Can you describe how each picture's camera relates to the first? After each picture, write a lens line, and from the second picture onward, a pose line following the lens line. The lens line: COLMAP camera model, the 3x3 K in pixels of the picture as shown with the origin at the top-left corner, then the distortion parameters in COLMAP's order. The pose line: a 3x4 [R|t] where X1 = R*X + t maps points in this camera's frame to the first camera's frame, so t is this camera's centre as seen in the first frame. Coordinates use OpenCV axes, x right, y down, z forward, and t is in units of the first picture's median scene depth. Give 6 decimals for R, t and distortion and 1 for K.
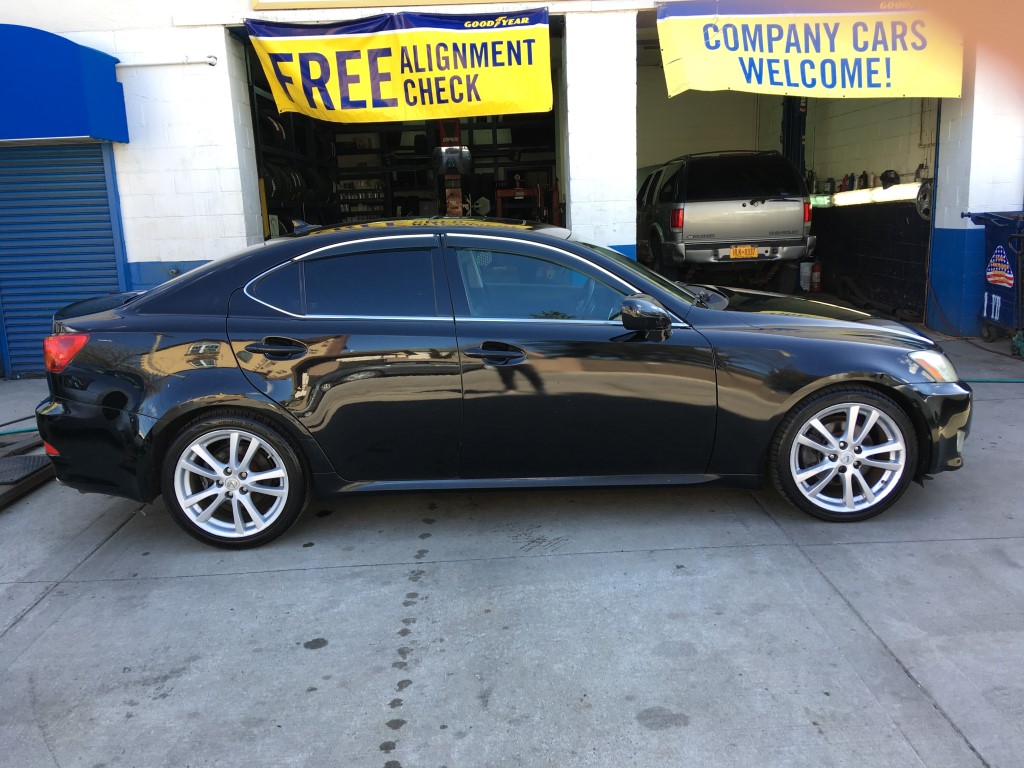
lens RADIAL K [[891.1, 0, 478.1], [0, 891.1, 383.1], [0, 0, 1]] dist [0.142882, -0.242565]
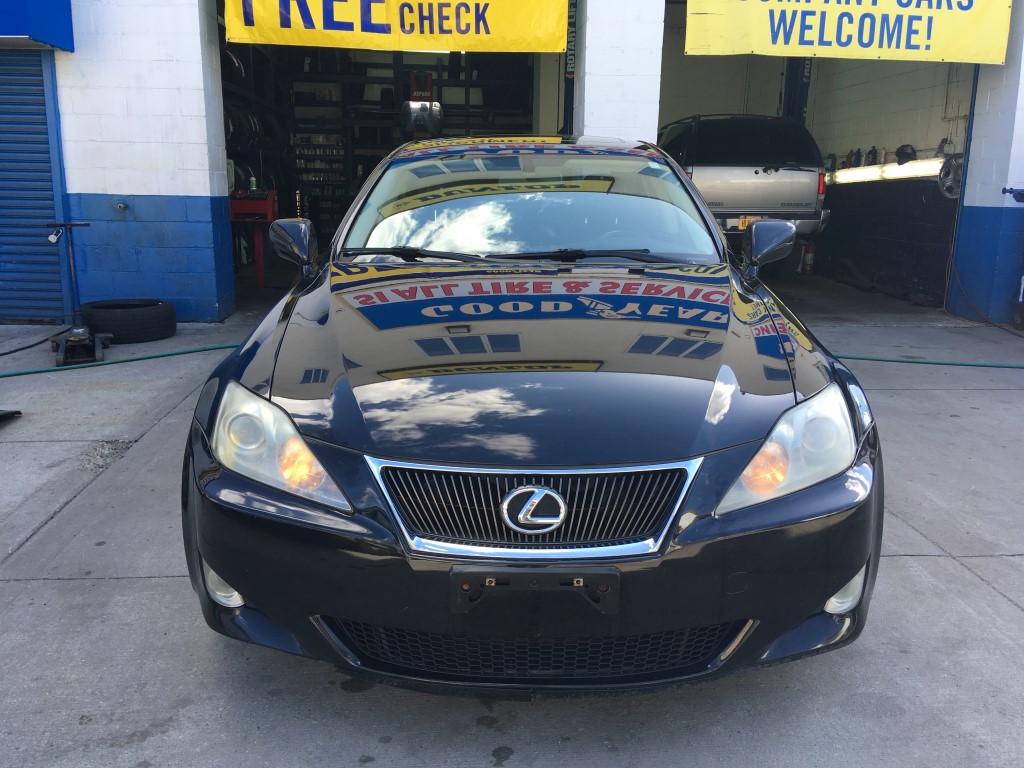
lens RADIAL K [[906.0, 0, 507.1], [0, 906.0, 382.6], [0, 0, 1]] dist [0.114410, -0.174361]
pose [[0.995043, 0.040013, 0.091037, -0.045015], [-0.042310, 0.998830, 0.023439, 0.009186], [-0.089993, -0.027174, 0.995572, 0.088844]]
